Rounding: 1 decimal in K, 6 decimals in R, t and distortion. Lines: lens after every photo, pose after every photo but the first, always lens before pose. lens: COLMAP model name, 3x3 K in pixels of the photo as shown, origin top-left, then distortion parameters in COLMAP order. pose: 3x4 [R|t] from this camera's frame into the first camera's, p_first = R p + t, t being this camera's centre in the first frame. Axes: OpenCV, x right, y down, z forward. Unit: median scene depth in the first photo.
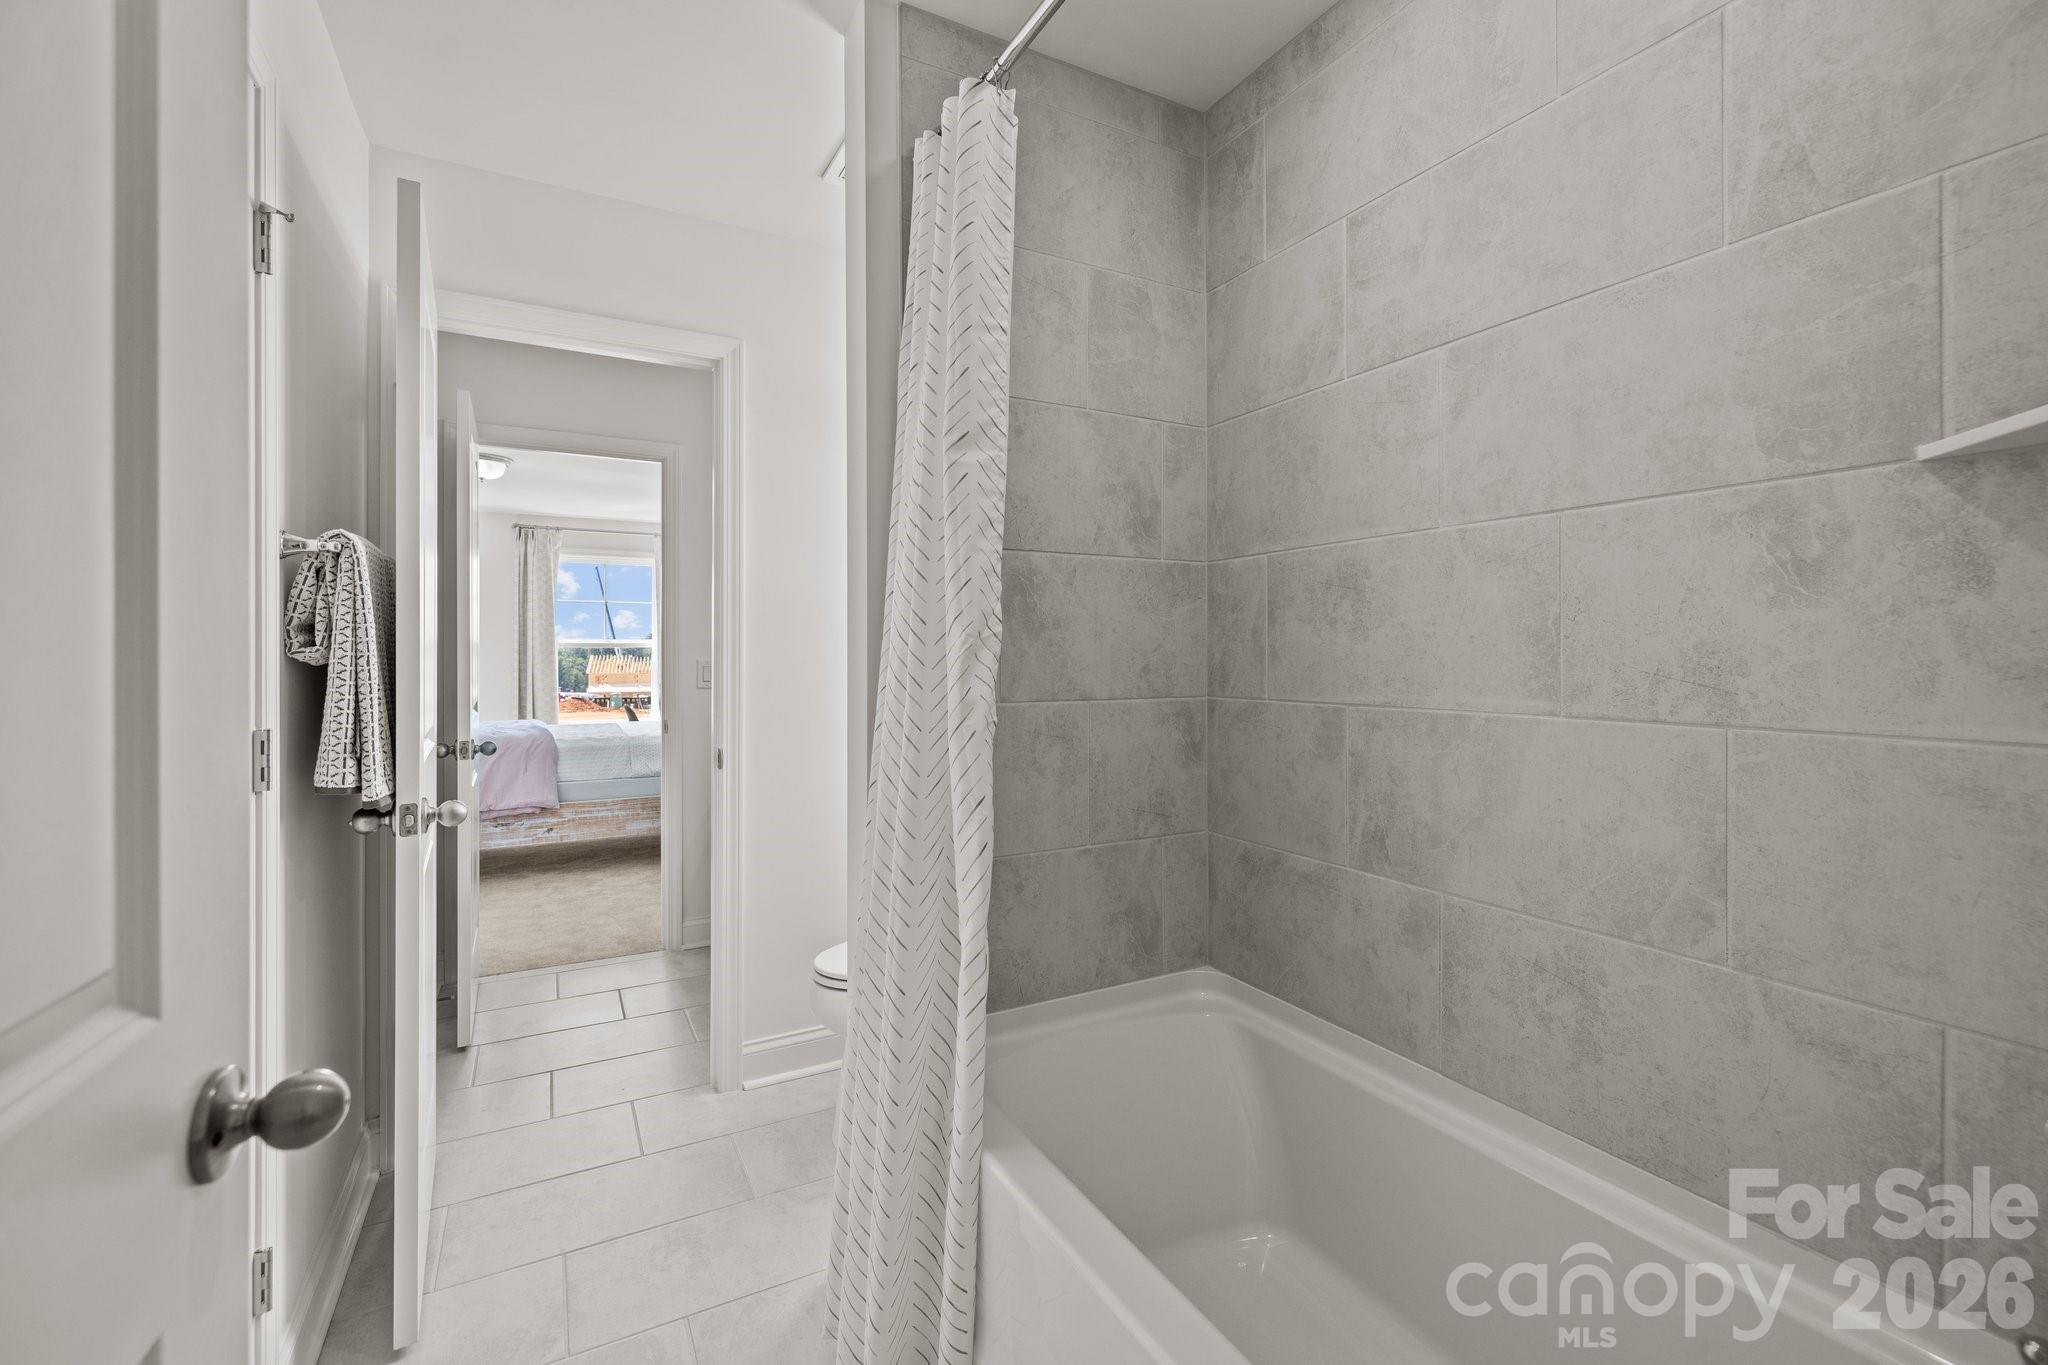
lens RADIAL K [[879.7, 0, 1026.9], [0, 879.7, 668.1], [0, 0, 1]] dist [0.003437, -0.000025]
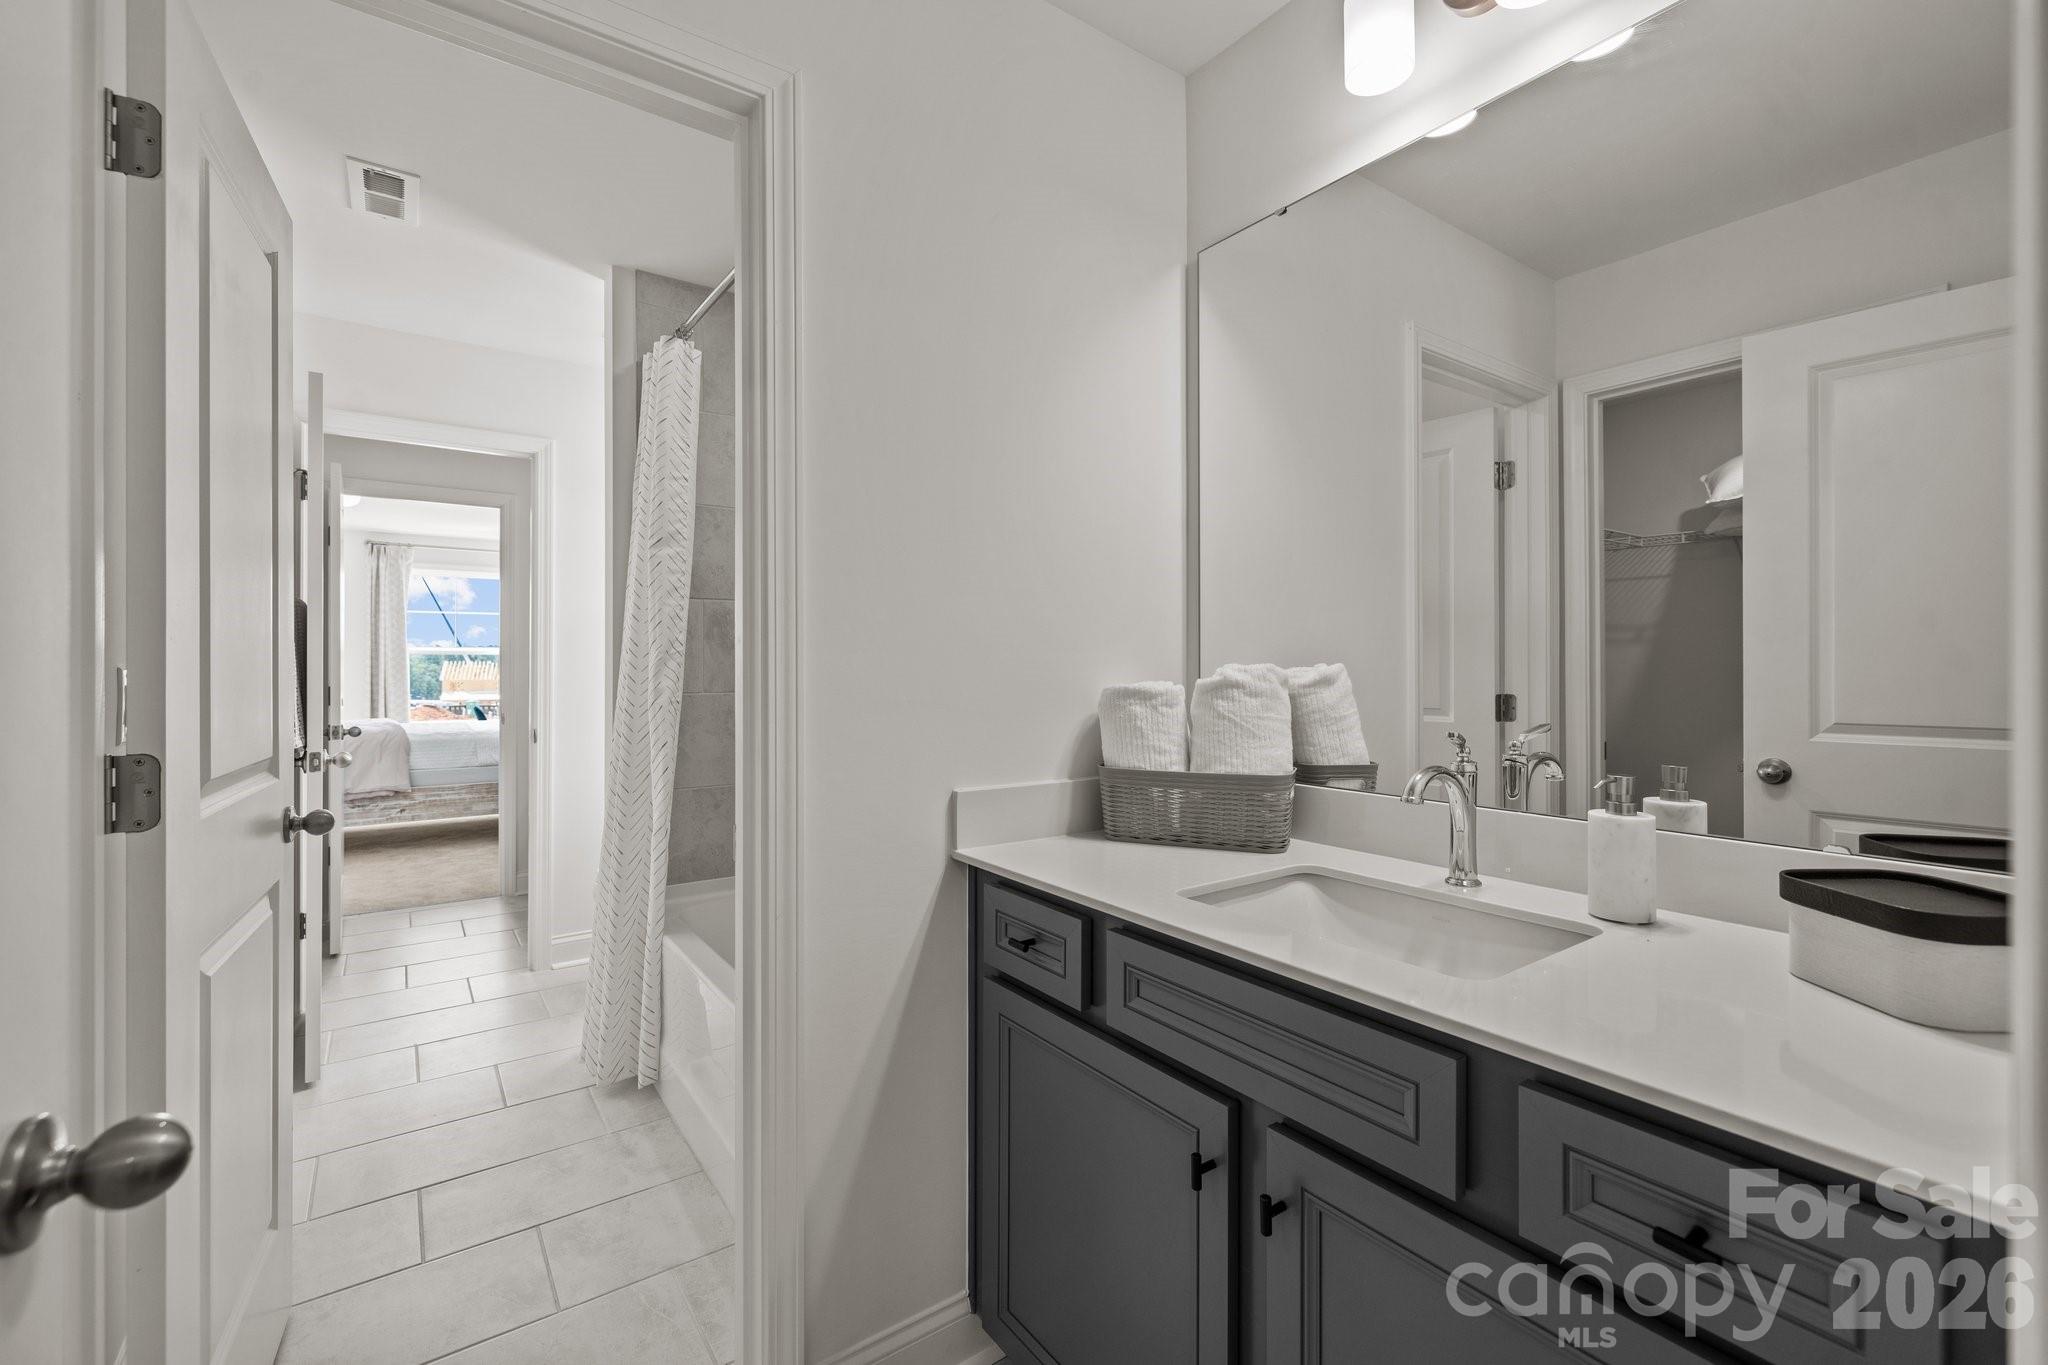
lens RADIAL K [[879.7, 0, 1021.7], [0, 879.7, 678.6], [0, 0, 1]] dist [0.003437, -0.000025]
pose [[0.992879, 0.002976, 0.119088, 0.141639], [-0.003237, 0.999993, 0.001999, 0.003169], [-0.119082, -0.002370, 0.992882, -0.272336]]
